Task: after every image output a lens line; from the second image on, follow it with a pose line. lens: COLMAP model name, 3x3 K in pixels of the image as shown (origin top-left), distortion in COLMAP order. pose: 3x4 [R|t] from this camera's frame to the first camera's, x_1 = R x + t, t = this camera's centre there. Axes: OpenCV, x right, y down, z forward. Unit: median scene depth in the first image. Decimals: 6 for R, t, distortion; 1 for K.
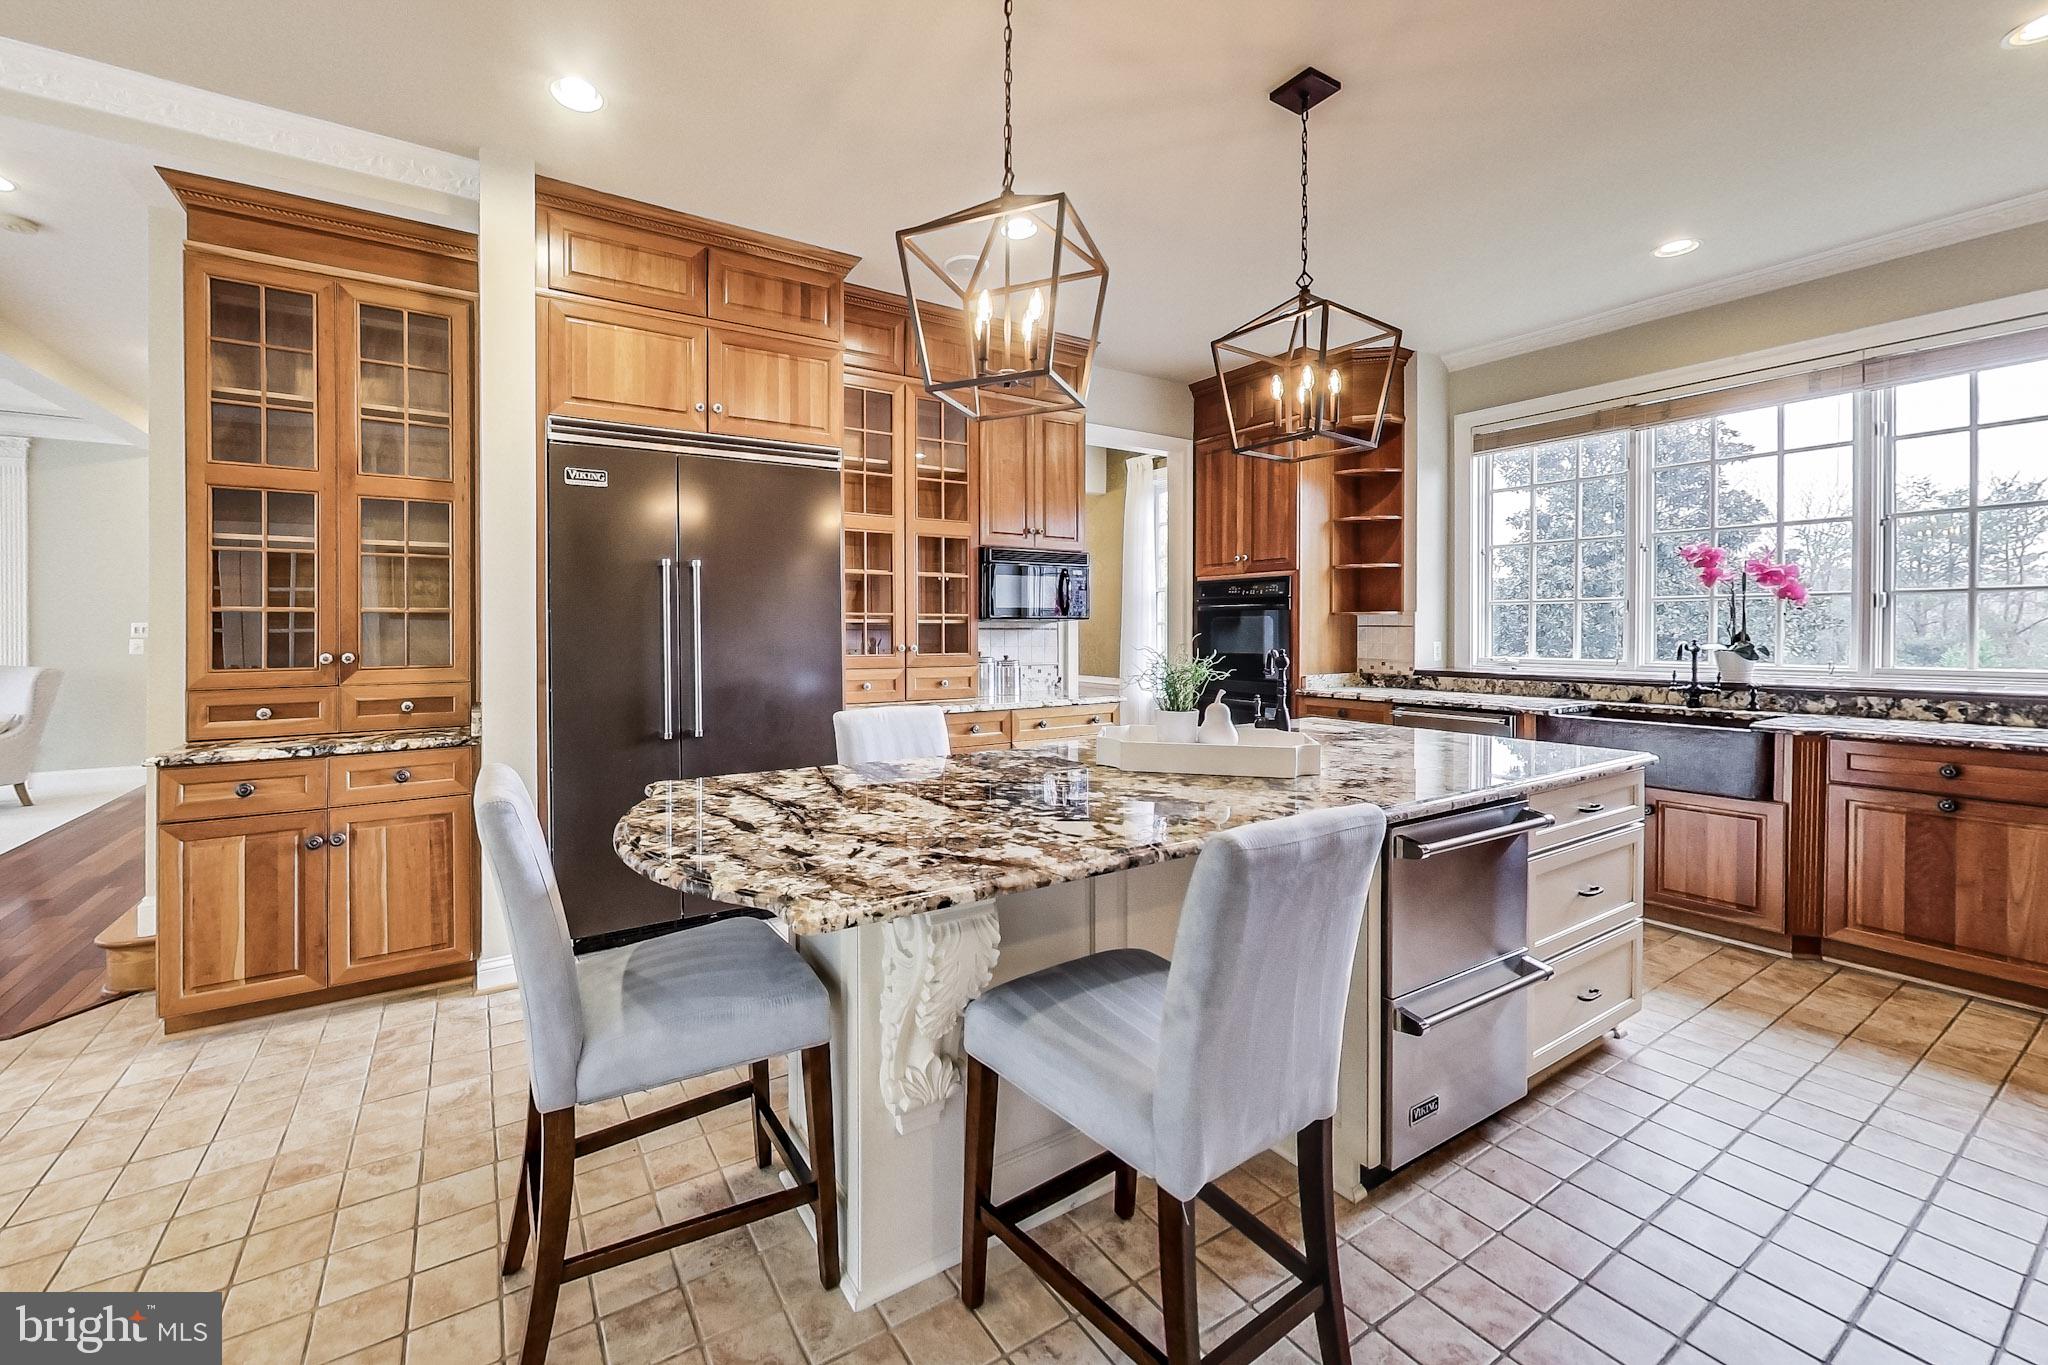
lens RADIAL K [[827.0, 0, 971.0], [0, 827.0, 628.3], [0, 0, 1]] dist [0.015839, -0.000530]
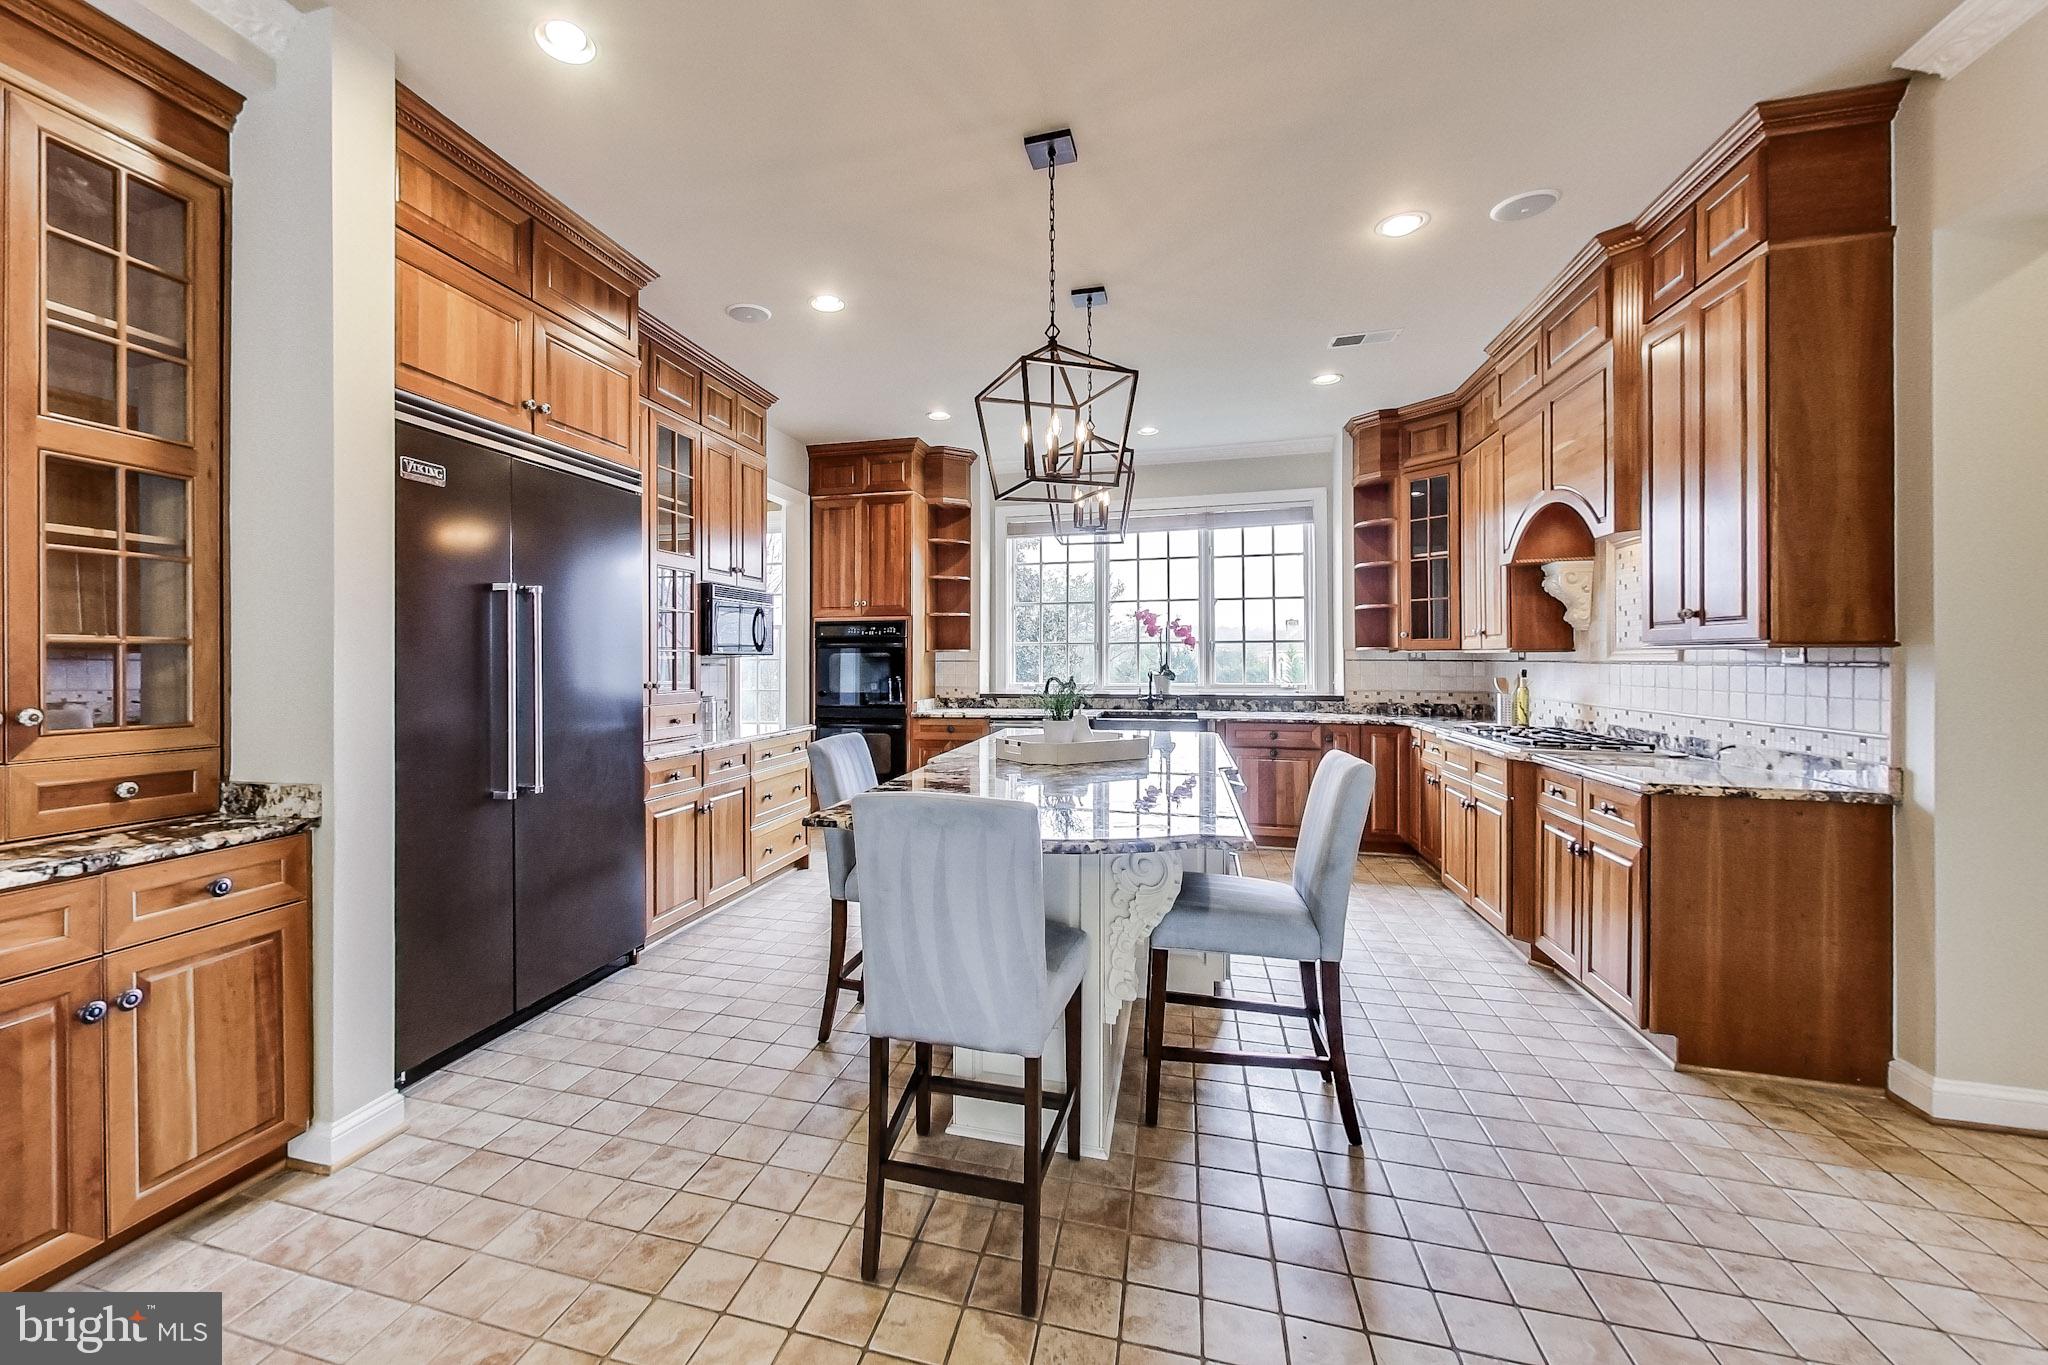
lens RADIAL K [[827.0, 0, 954.0], [0, 827.0, 663.7], [0, 0, 1]] dist [0.015839, -0.000530]
pose [[0.729525, -0.003470, 0.683946, -0.600738], [0.003066, 0.999994, 0.001803, -0.001820], [-0.683948, 0.000782, 0.729531, 0.083609]]
